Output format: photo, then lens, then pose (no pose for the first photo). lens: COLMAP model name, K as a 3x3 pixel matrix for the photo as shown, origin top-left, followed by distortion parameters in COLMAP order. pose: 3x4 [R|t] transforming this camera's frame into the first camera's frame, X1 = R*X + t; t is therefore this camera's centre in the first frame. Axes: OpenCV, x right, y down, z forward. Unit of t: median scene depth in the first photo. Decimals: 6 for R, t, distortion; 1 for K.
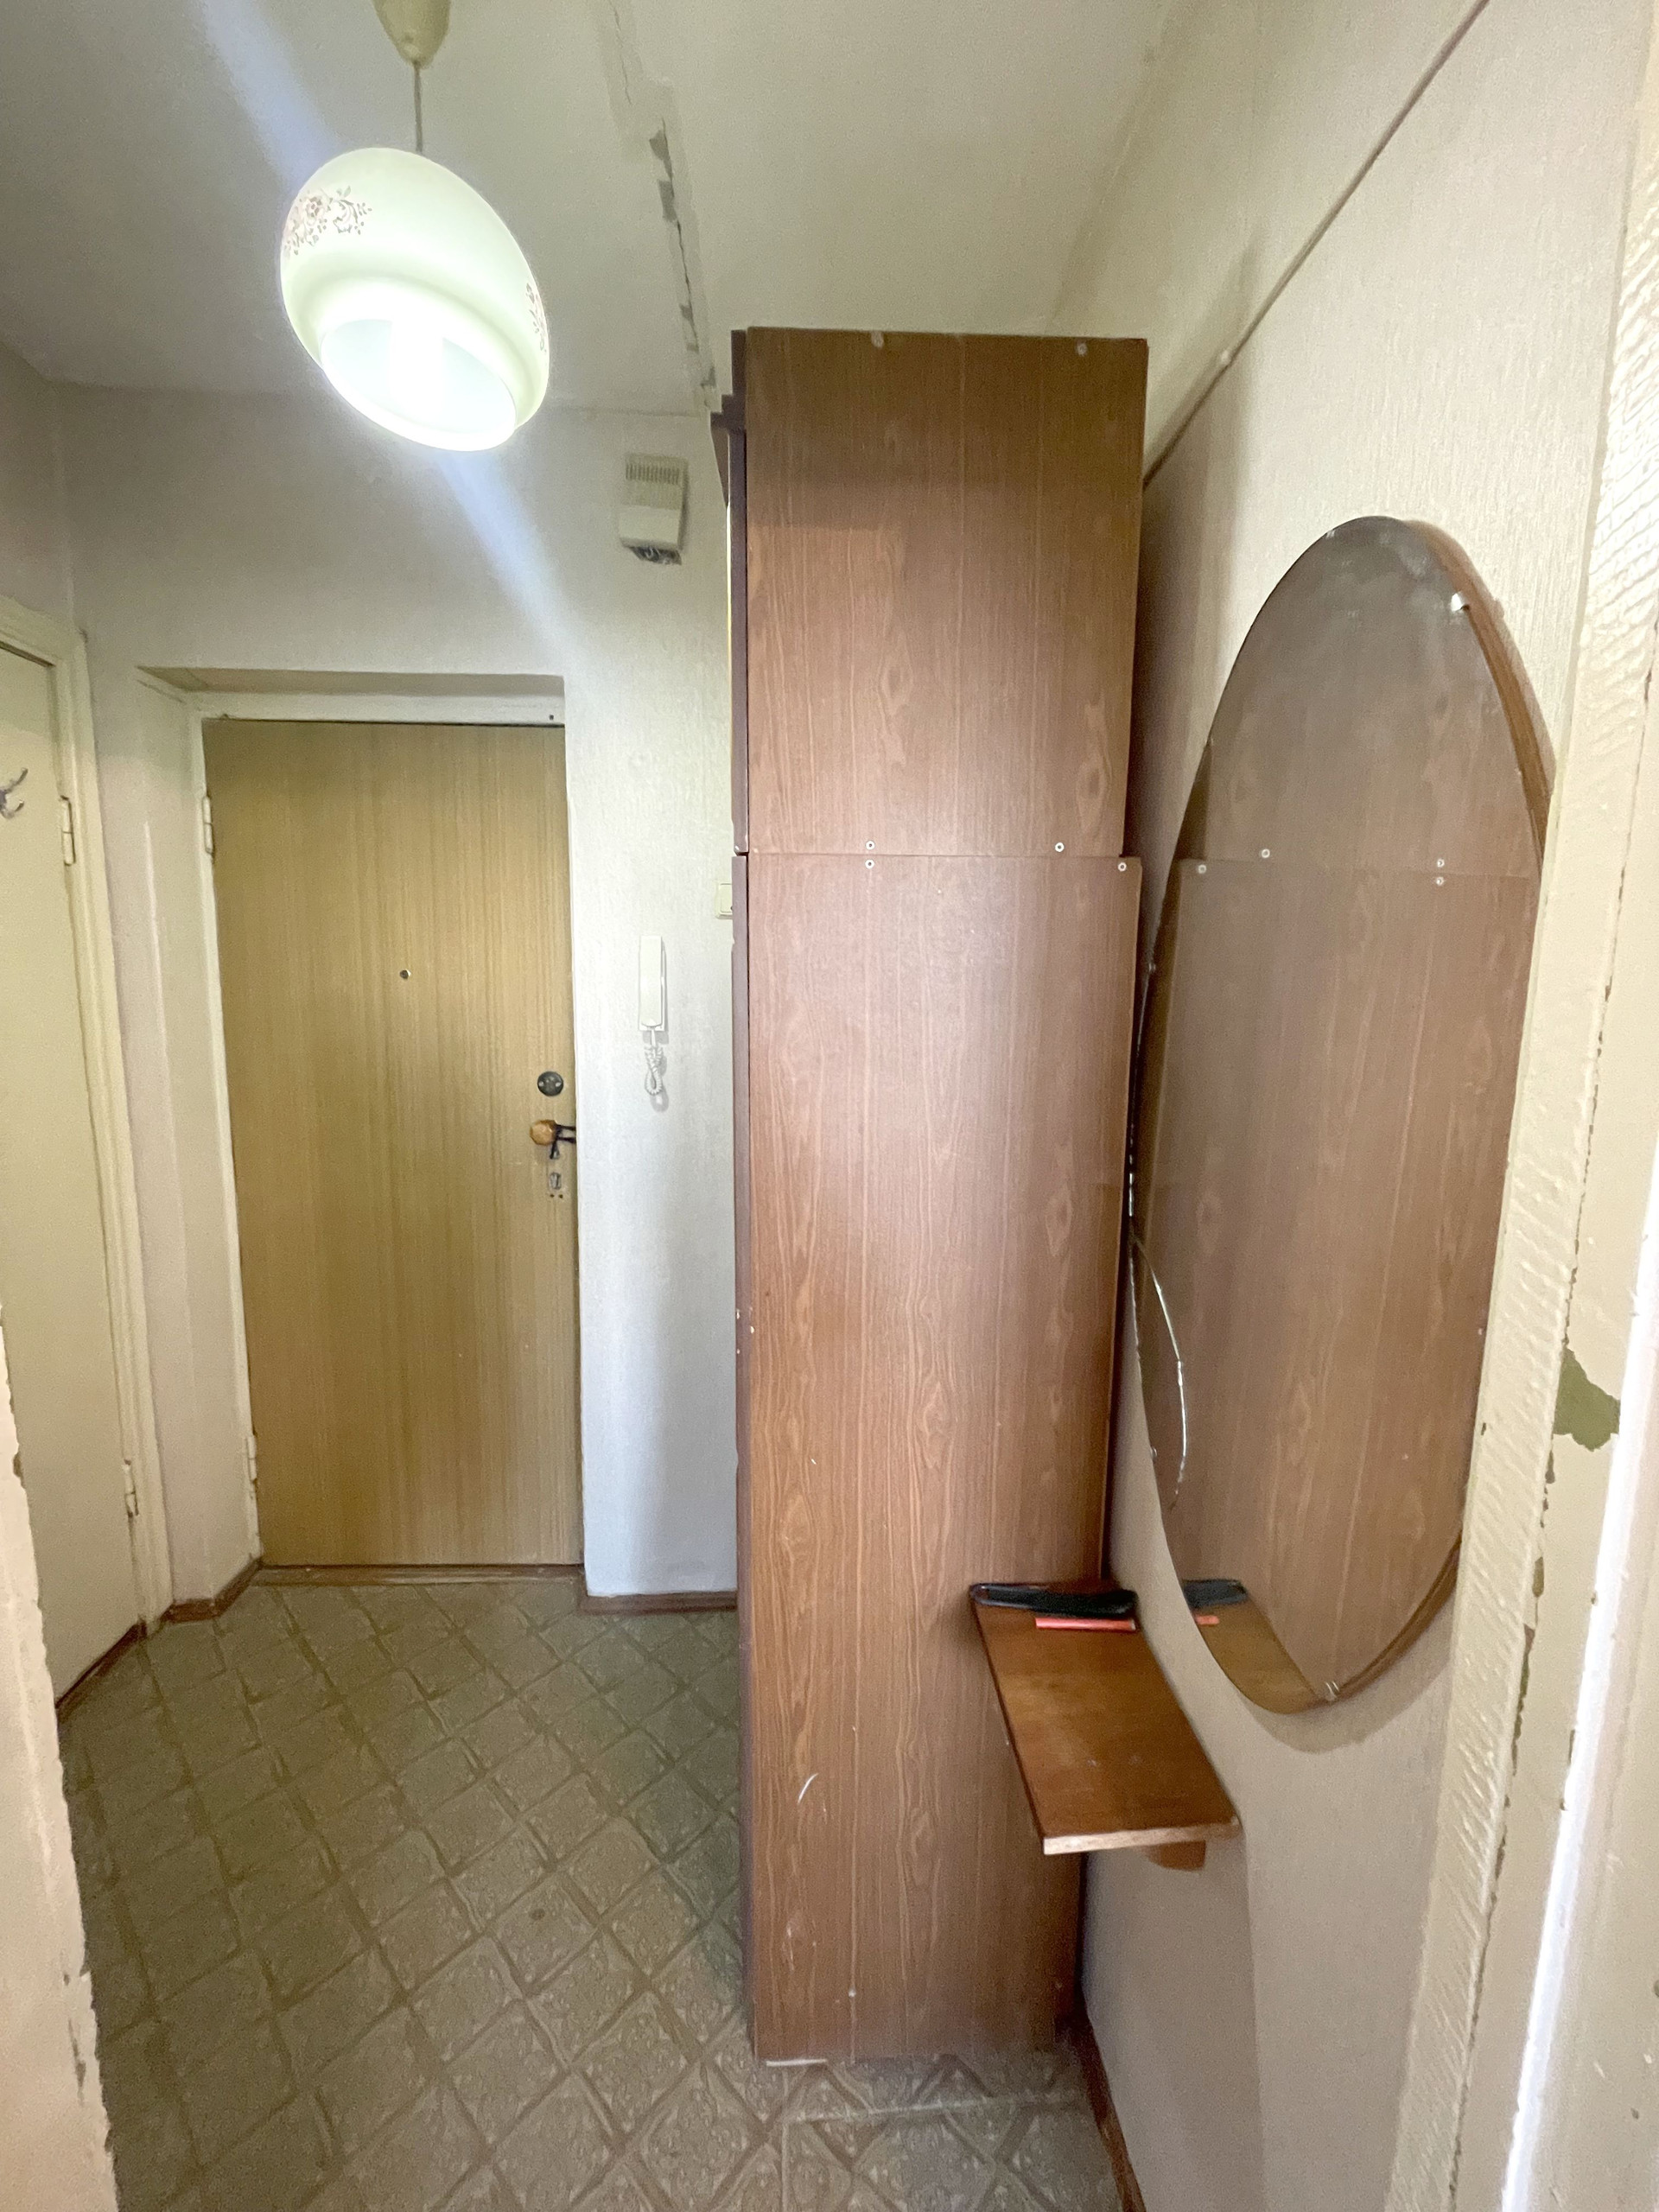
lens RADIAL K [[892.5, 0, 850.3], [0, 892.5, 1101.1], [0, 0, 1]] dist [-0.006438, 0.000729]
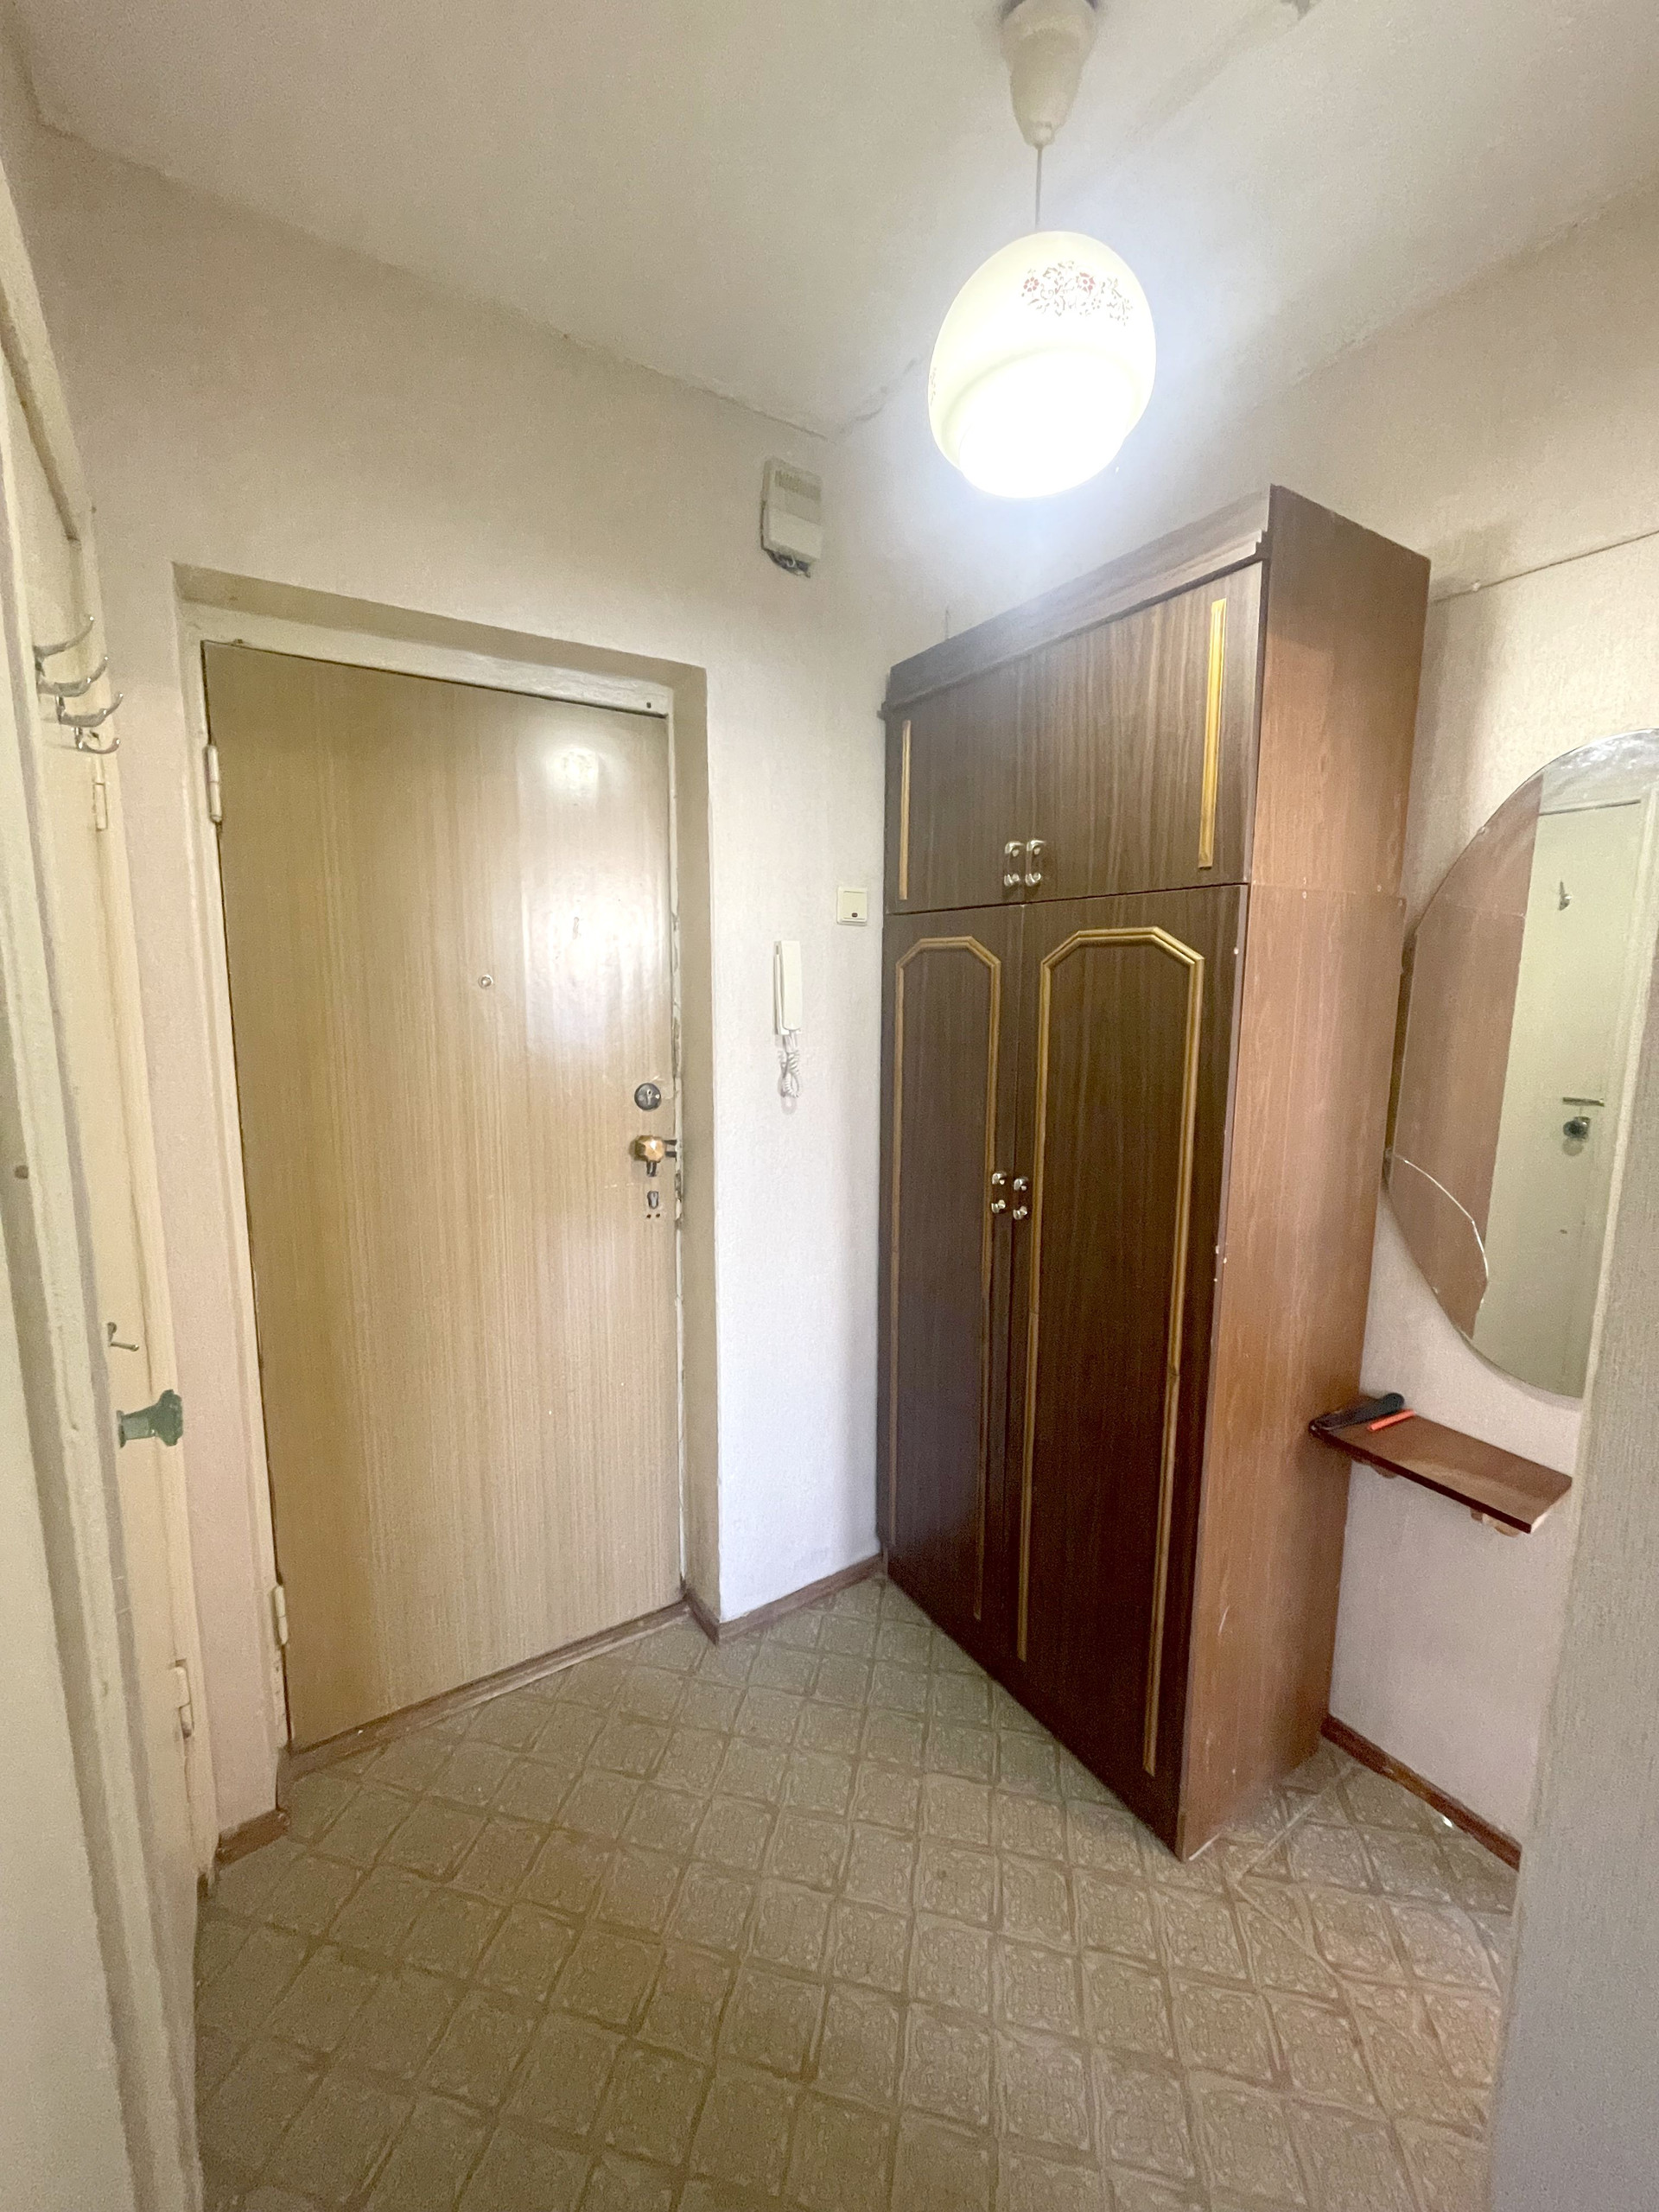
lens RADIAL K [[892.5, 0, 839.1], [0, 892.5, 1101.8], [0, 0, 1]] dist [-0.006438, 0.000729]
pose [[0.862489, -0.079109, 0.499854, -0.792782], [0.078184, 0.996677, 0.022833, -0.024734], [-0.500000, 0.019387, 0.865808, 0.116351]]
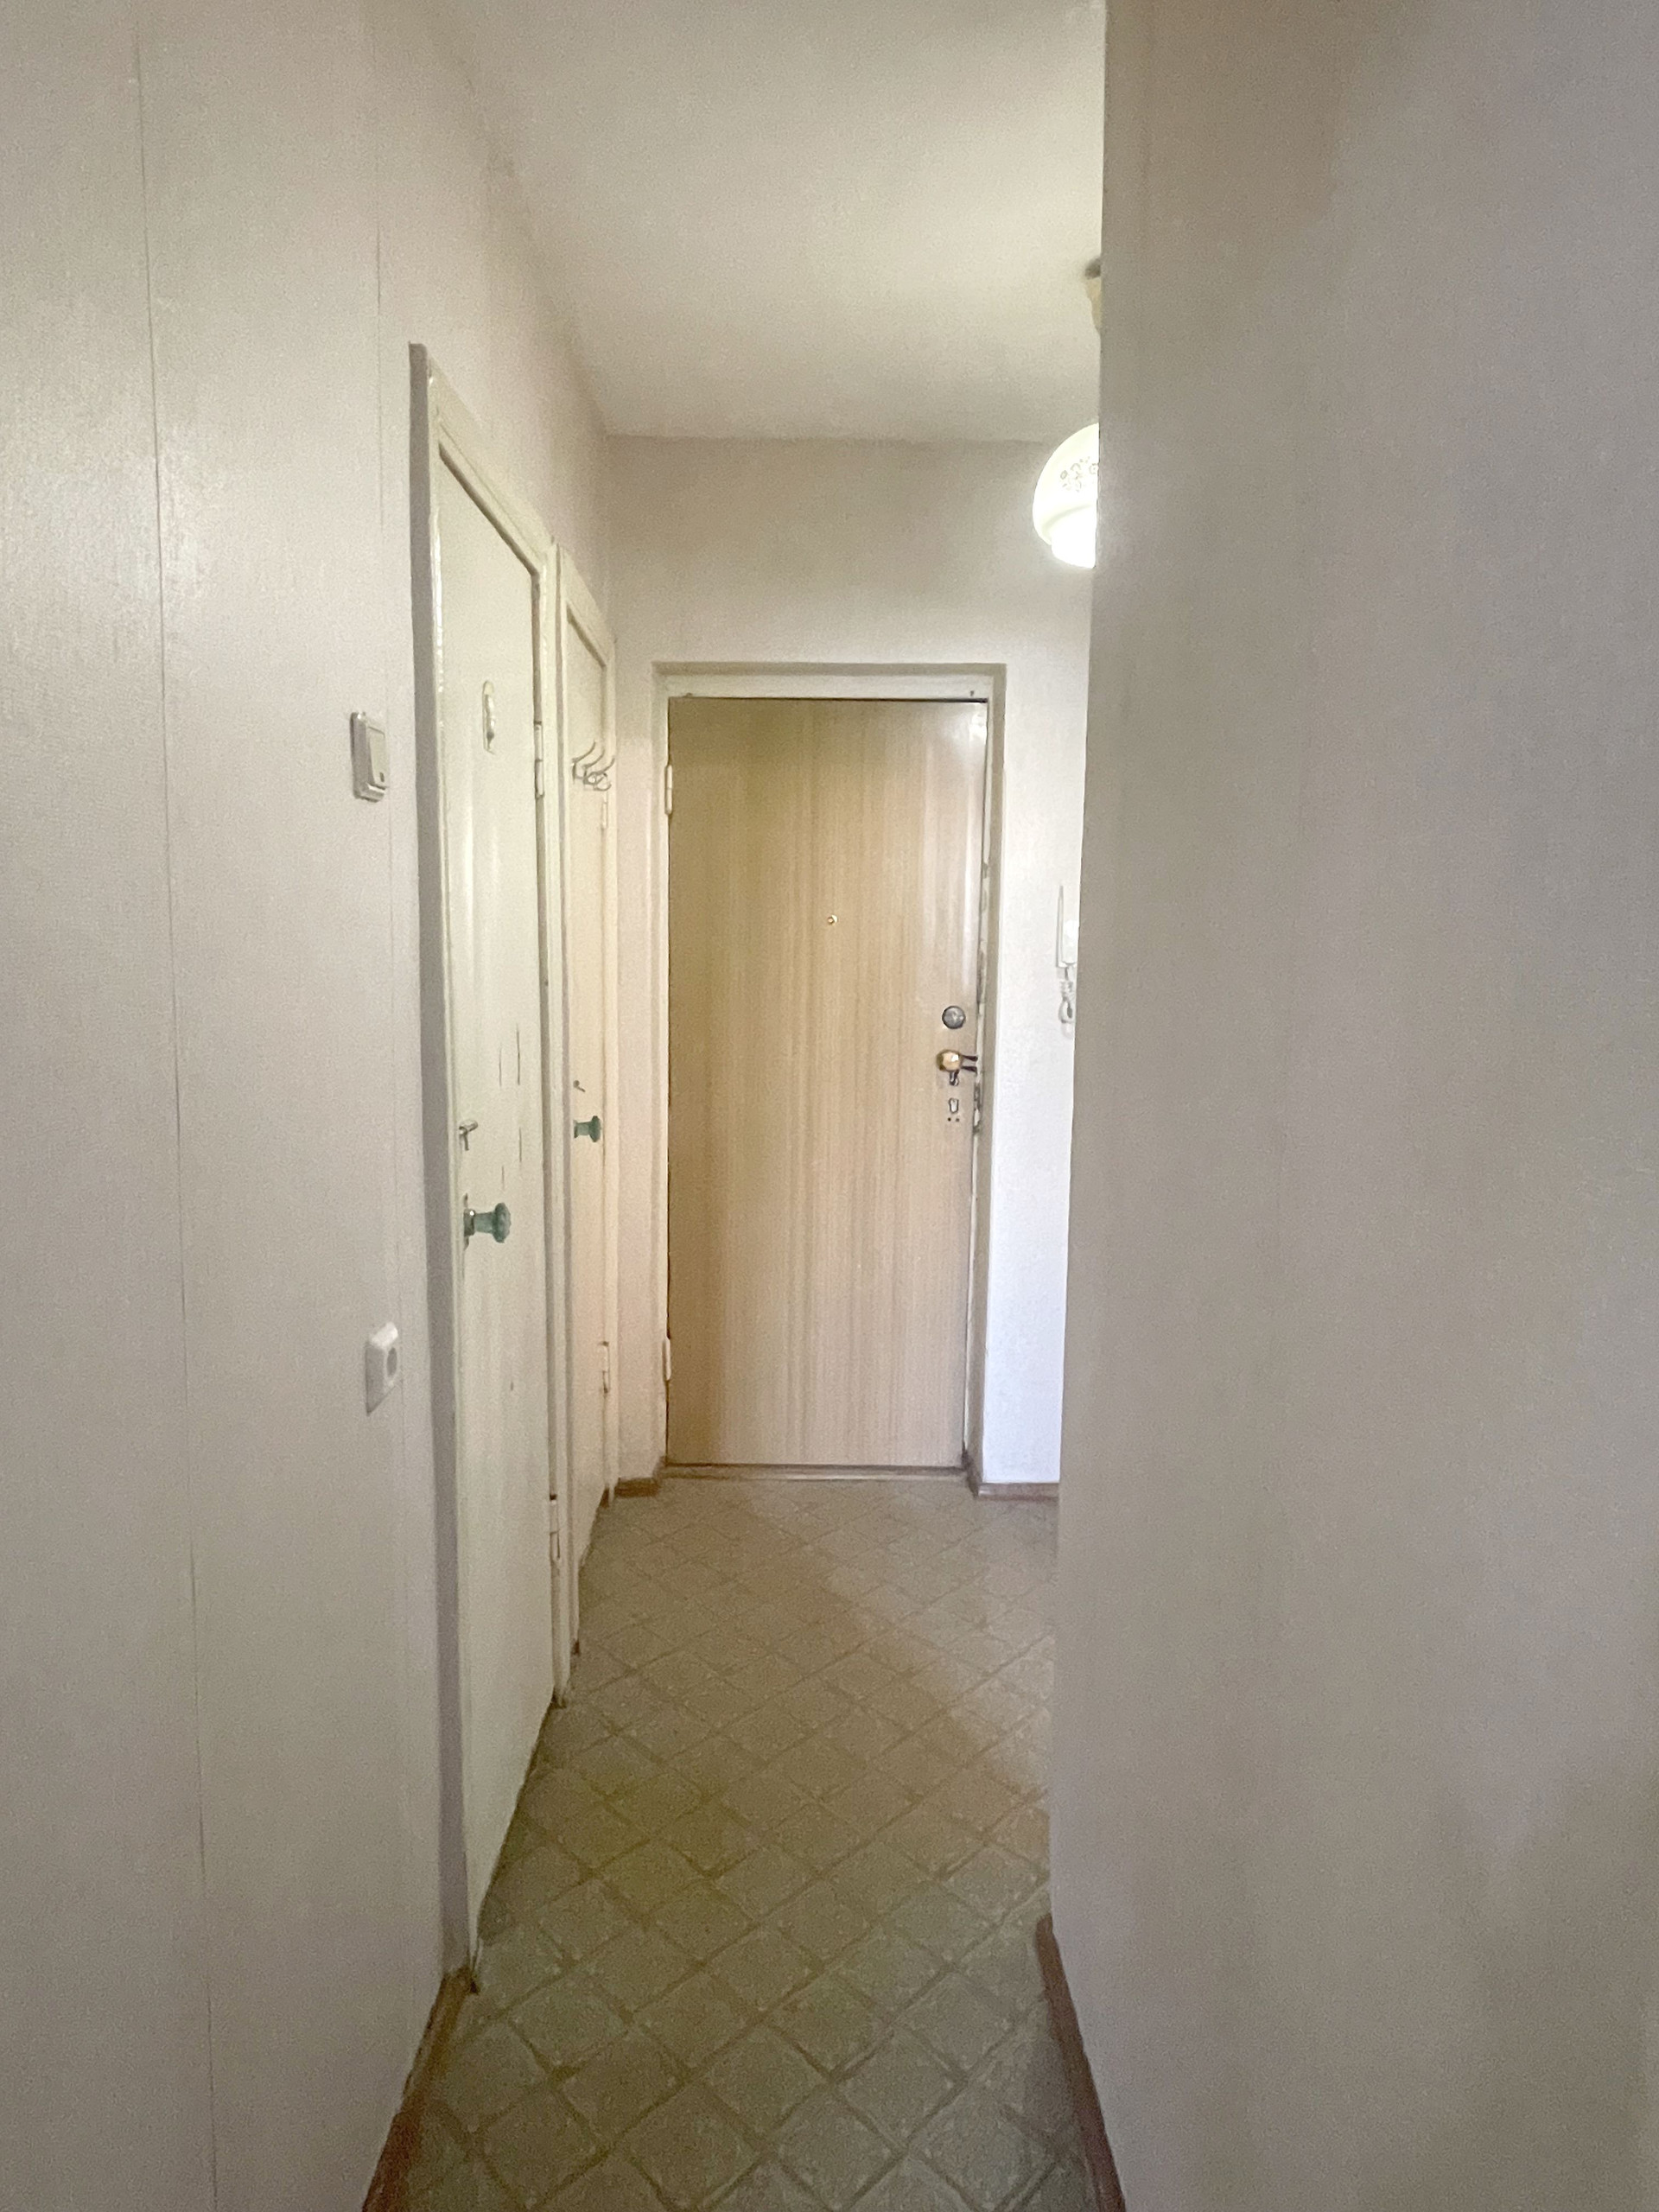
lens RADIAL K [[1324.2, 0, 821.9], [0, 1324.2, 1103.3], [0, 0, 1]] dist [0.001330, 0.000212]
pose [[0.999203, 0.000973, -0.039895, -0.547045], [-0.001180, 0.999986, -0.005164, 0.120522], [0.039890, 0.005207, 0.999191, -0.821819]]
